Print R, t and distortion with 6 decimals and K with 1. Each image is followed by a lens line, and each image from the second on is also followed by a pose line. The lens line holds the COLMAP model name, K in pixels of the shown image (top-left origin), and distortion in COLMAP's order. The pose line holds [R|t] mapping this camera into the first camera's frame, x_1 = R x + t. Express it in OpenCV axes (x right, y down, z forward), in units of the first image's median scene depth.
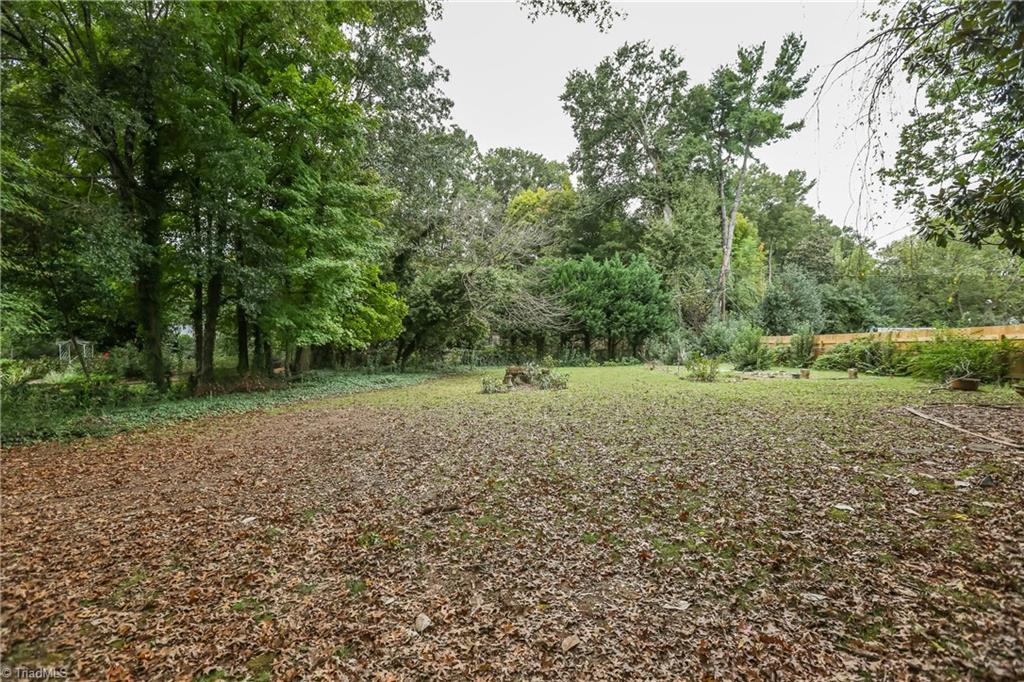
lens RADIAL K [[477.2, 0, 511.8], [0, 477.2, 339.4], [0, 0, 1]] dist [0.003456, 0.000921]
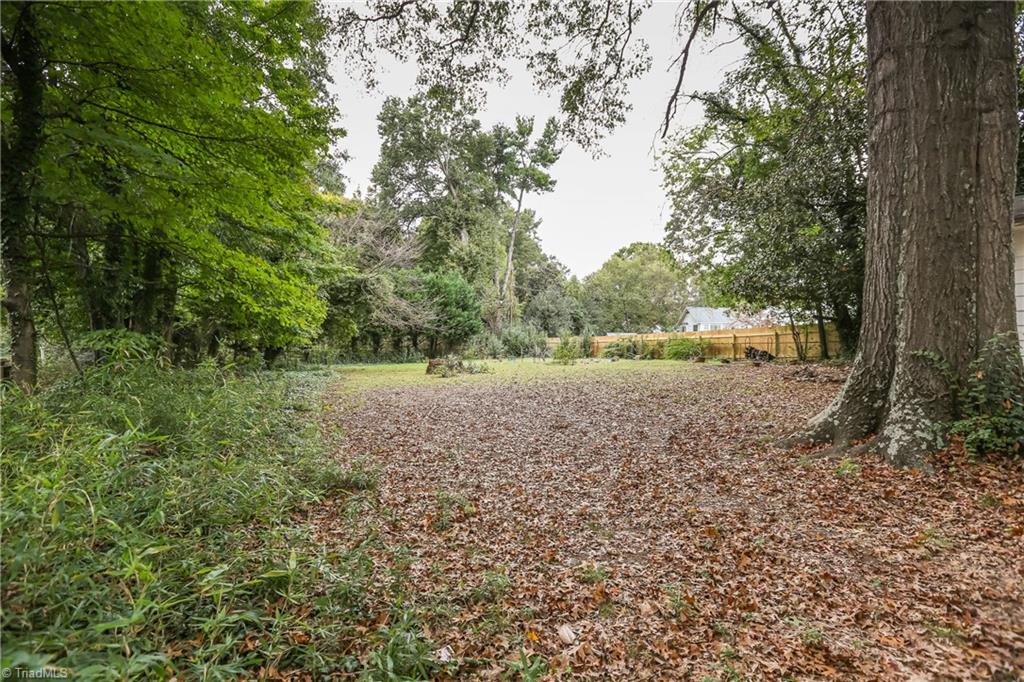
lens RADIAL K [[477.2, 0, 512.2], [0, 477.2, 341.3], [0, 0, 1]] dist [0.003456, 0.000921]
pose [[0.844222, 0.001695, 0.535991, -0.228274], [0.001511, 0.999984, -0.005542, 0.008835], [-0.535991, 0.005489, 0.844206, -0.077702]]
